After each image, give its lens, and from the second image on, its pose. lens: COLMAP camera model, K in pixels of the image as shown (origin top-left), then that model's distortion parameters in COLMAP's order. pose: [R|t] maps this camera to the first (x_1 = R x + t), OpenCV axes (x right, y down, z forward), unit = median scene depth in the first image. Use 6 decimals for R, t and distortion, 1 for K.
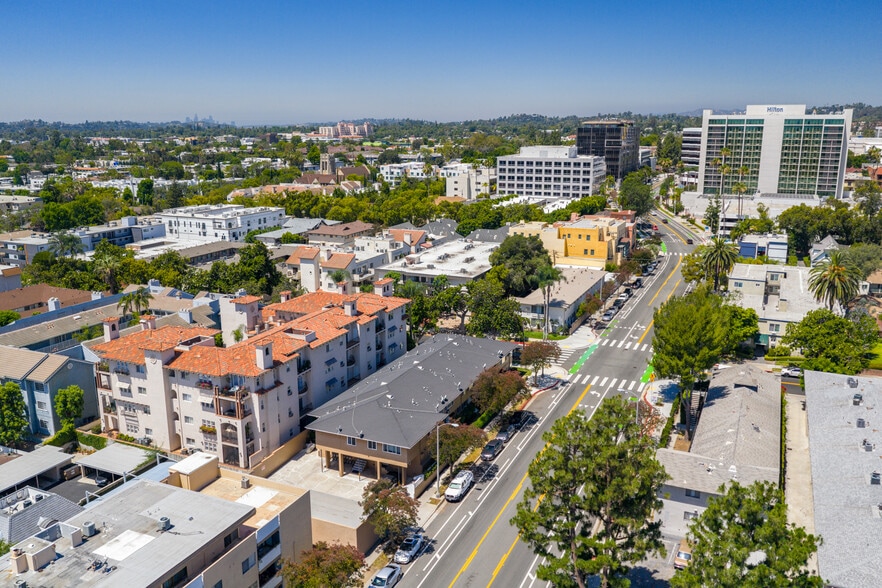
lens RADIAL K [[727.8, 0, 443.8], [0, 727.8, 292.3], [0, 0, 1]] dist [0.021510, -0.032776]
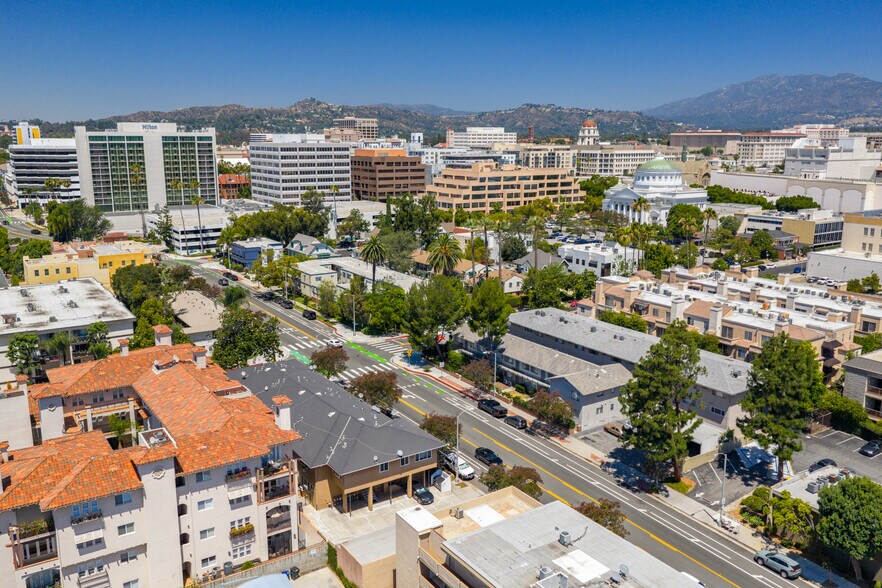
lens RADIAL K [[727.8, 0, 443.8], [0, 727.8, 292.3], [0, 0, 1]] dist [0.021510, -0.032776]
pose [[0.522002, -0.175358, 0.834723, -0.596885], [0.192407, 0.977622, 0.085055, -0.064074], [-0.830959, 0.116207, 0.544061, 0.261411]]
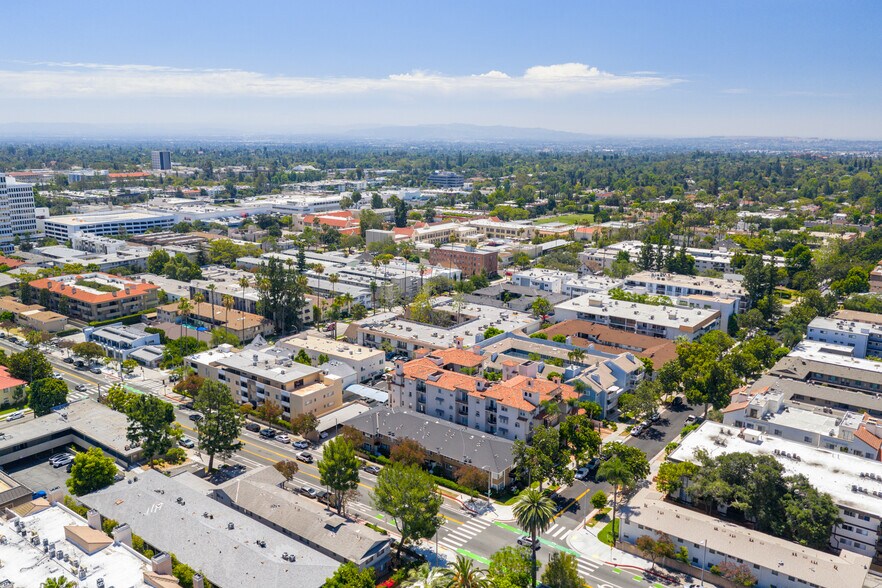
lens RADIAL K [[727.8, 0, 443.8], [0, 727.8, 292.3], [0, 0, 1]] dist [0.021510, -0.032776]
pose [[-0.219246, 0.218302, -0.950934, 1.161100], [-0.230968, 0.935332, 0.267972, -0.493066], [0.947937, 0.278387, -0.154647, 0.985183]]
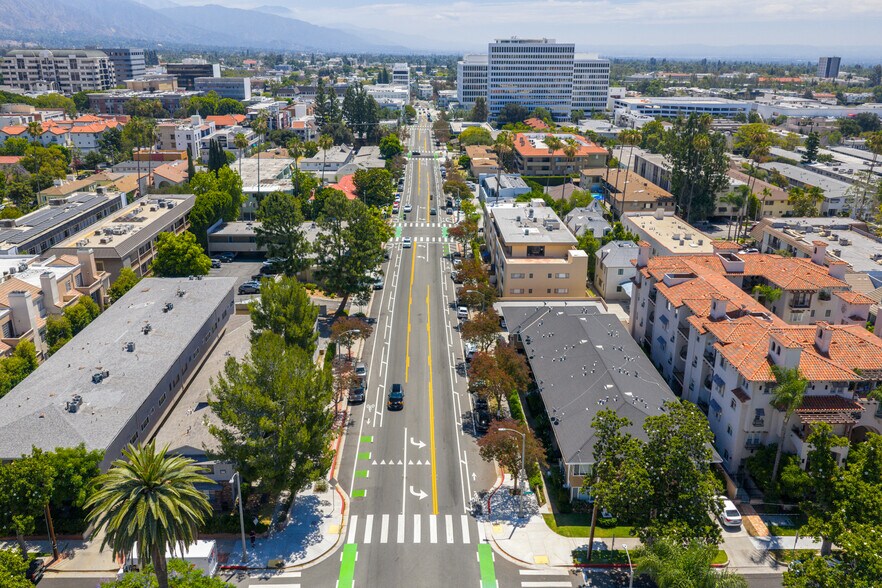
lens RADIAL K [[727.8, 0, 443.8], [0, 727.8, 292.3], [0, 0, 1]] dist [0.021510, -0.032776]
pose [[-0.896467, 0.140072, -0.420388, 0.392610], [-0.105593, 0.853861, 0.509677, -0.307995], [0.430345, 0.501299, -0.750668, 1.274030]]
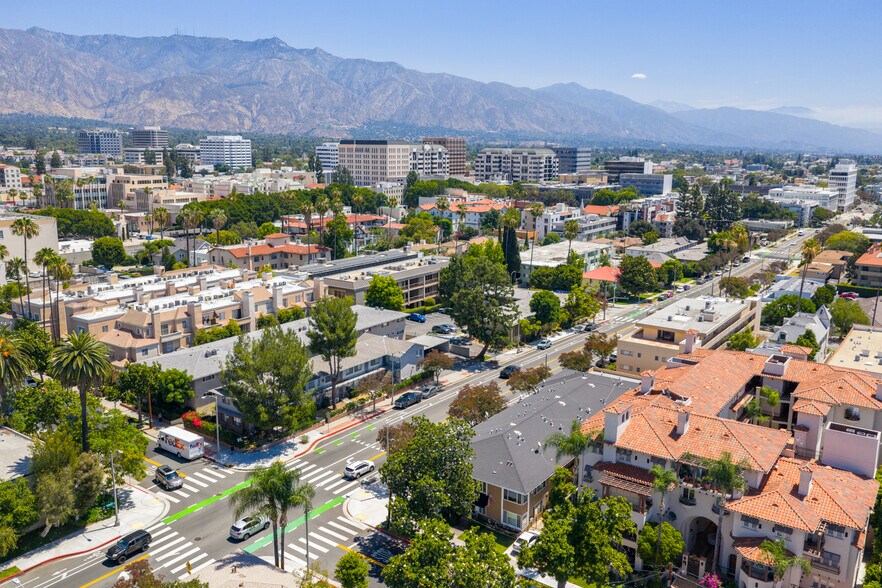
lens RADIAL K [[727.8, 0, 443.8], [0, 727.8, 292.3], [0, 0, 1]] dist [0.021510, -0.032776]
pose [[-0.982102, -0.044069, 0.183120, -0.044700], [0.037444, 0.907152, 0.419134, -0.364711], [-0.184588, 0.418489, -0.889266, 1.512771]]
